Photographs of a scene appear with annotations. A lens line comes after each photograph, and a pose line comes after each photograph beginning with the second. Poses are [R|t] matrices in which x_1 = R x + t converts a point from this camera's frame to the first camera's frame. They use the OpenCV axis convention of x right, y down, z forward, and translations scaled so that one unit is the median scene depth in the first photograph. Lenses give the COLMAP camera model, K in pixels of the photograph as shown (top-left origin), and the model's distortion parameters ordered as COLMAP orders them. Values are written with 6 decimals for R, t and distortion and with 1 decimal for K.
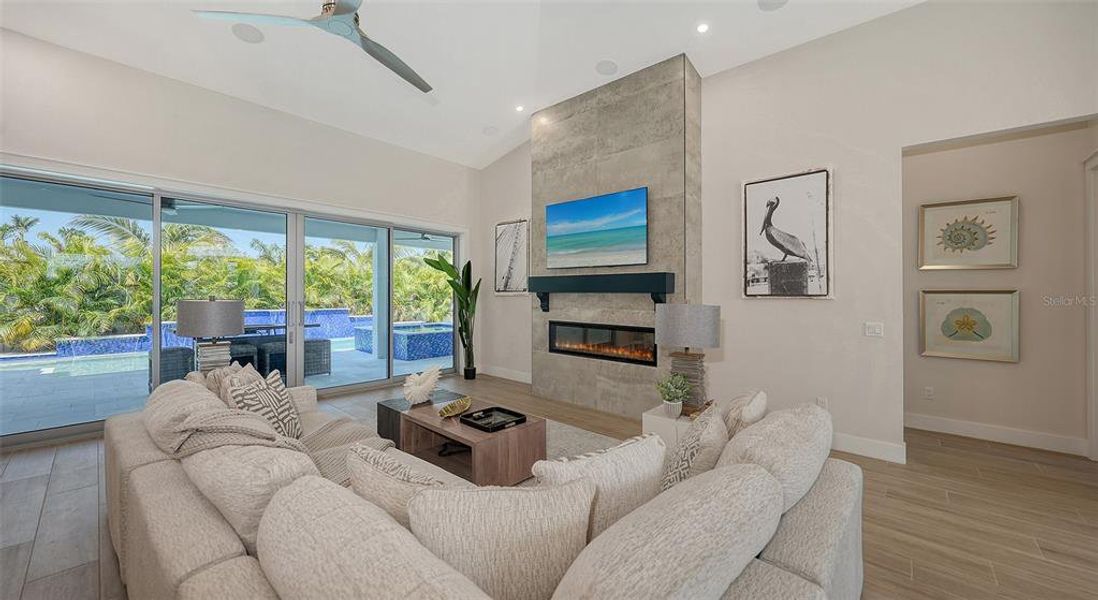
lens RADIAL K [[402.0, 0, 544.8], [0, 402.0, 295.0], [0, 0, 1]] dist [0.003423, 0.000005]
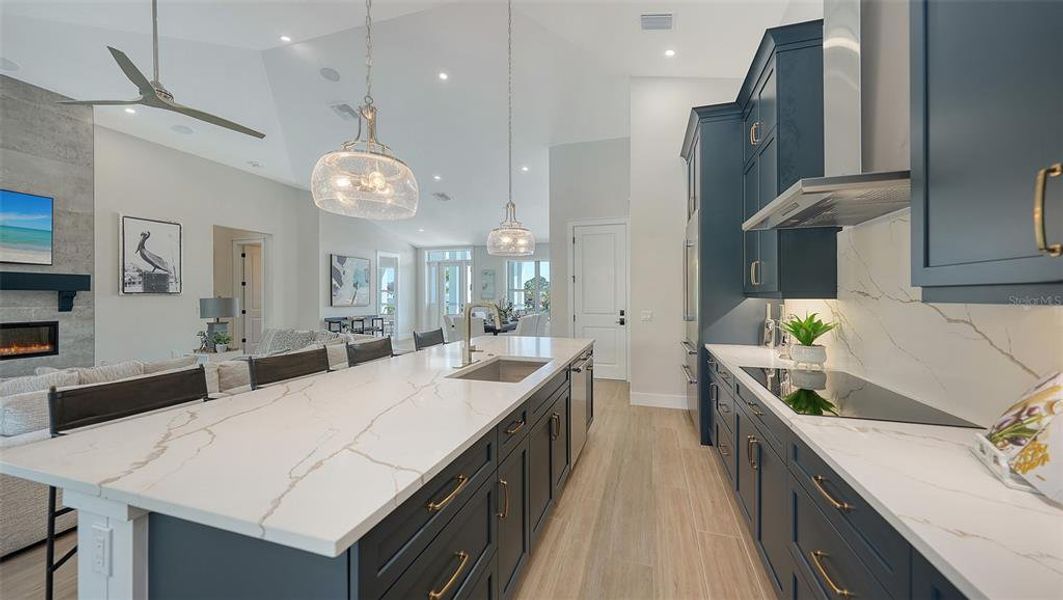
lens RADIAL K [[378.0, 0, 538.7], [0, 378.0, 294.6], [0, 0, 1]] dist [0.012949, -0.001898]
pose [[-0.414745, -0.004808, 0.909925, -1.215786], [-0.005444, 0.999981, 0.002803, -0.004494], [-0.909921, -0.003791, -0.414764, 0.188018]]
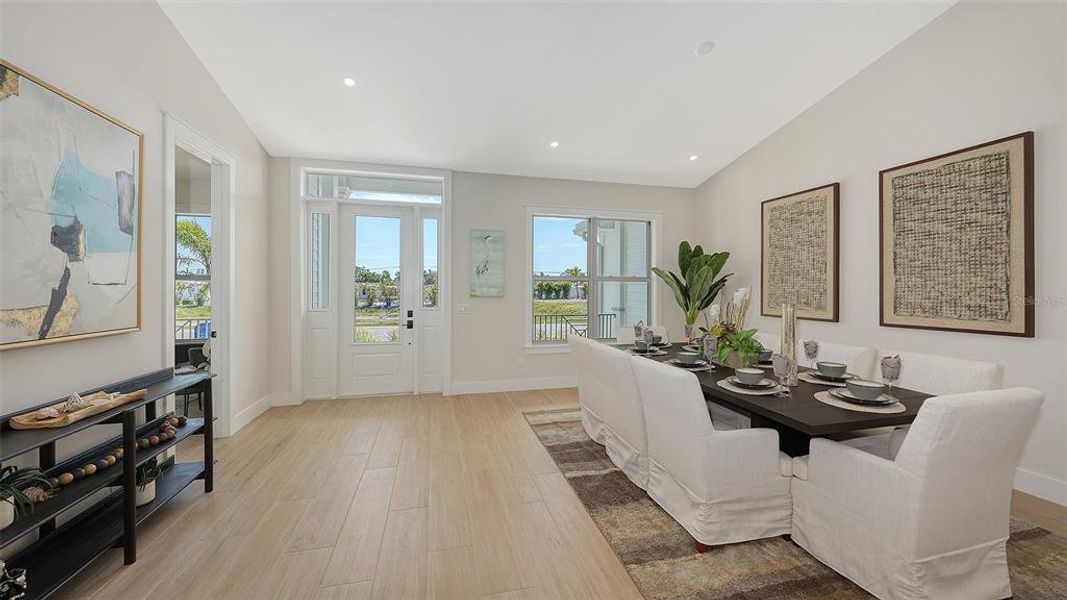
lens RADIAL K [[378.2, 0, 529.4], [0, 378.2, 287.9], [0, 0, 1]] dist [-0.004551, 0.001451]
pose [[-0.833384, -0.006336, 0.552657, 0.428066], [-0.008511, 0.999963, -0.001370, 0.005506], [-0.552628, -0.005845, -0.833407, 0.300490]]
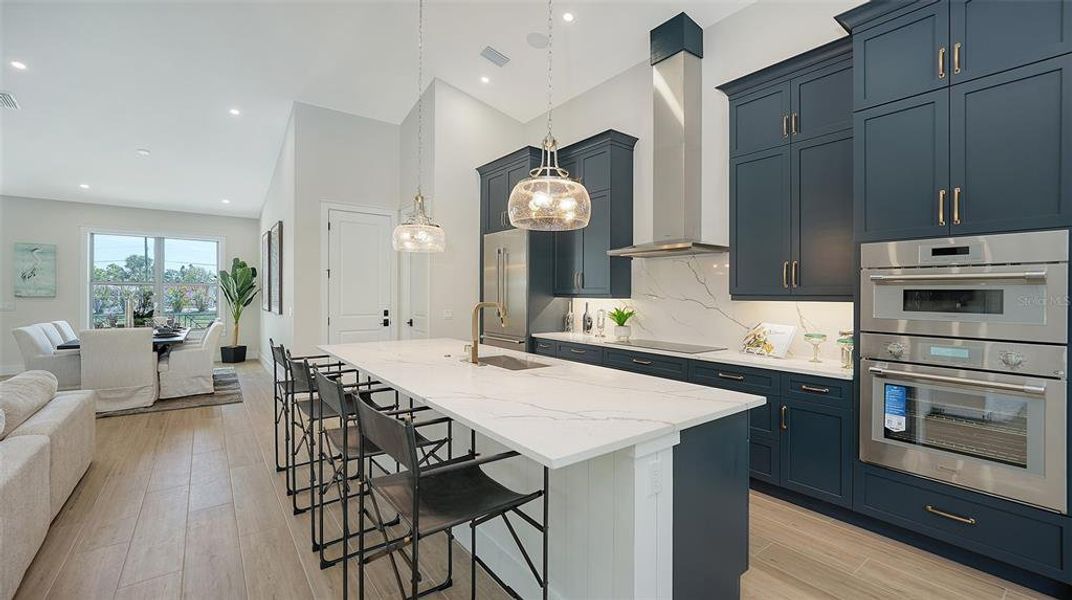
lens RADIAL K [[444.9, 0, 536.1], [0, 444.9, 299.9], [0, 0, 1]] dist [-0.003152, 0.002332]
pose [[-0.979326, -0.017628, 0.201520, -0.915503], [-0.015667, 0.999813, 0.011320, -0.004625], [-0.201682, 0.007929, -0.979419, 0.659012]]
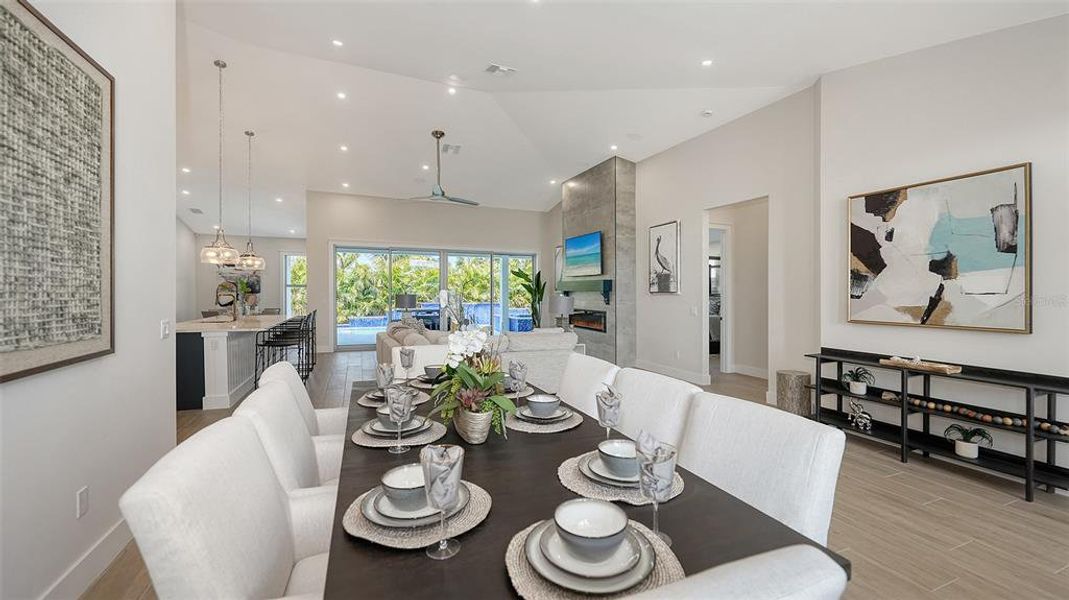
lens RADIAL K [[418.1, 0, 541.6], [0, 418.1, 295.8], [0, 0, 1]] dist [-0.009766, 0.000465]
pose [[0.911567, 0.003450, -0.411137, 0.719493], [-0.001171, 0.999983, 0.005795, 0.005009], [0.411150, -0.004801, 0.911555, -0.724079]]
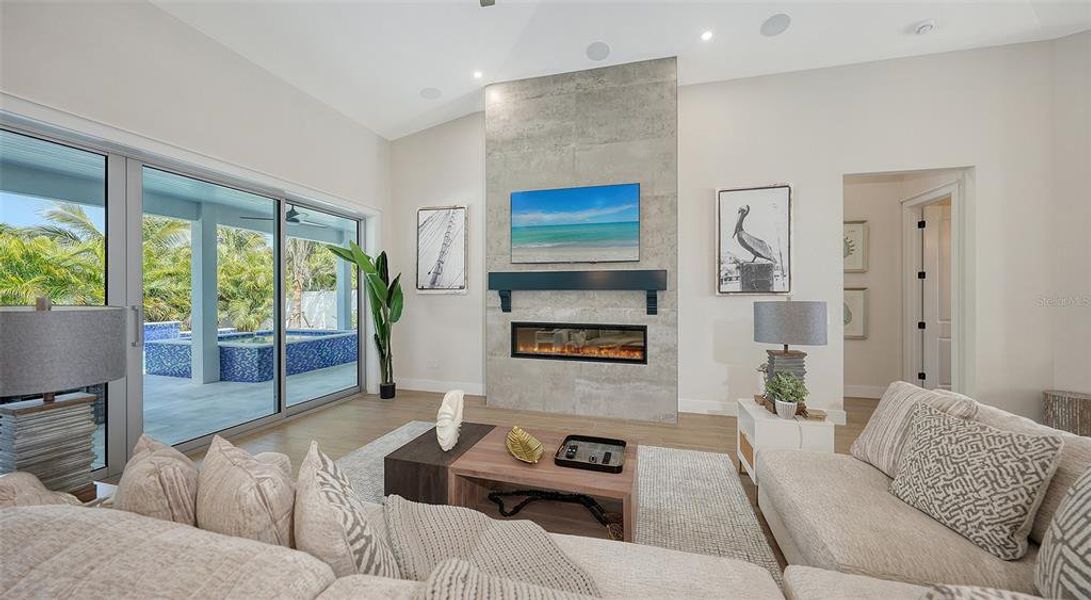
lens RADIAL K [[381.0, 0, 545.1], [0, 381.0, 295.3], [0, 0, 1]] dist [0.001364, -0.000155]
pose [[0.896298, -0.006839, 0.443399, -0.344981], [0.004549, 0.999970, 0.006229, -0.000001], [-0.443428, -0.003566, 0.896303, 0.246303]]
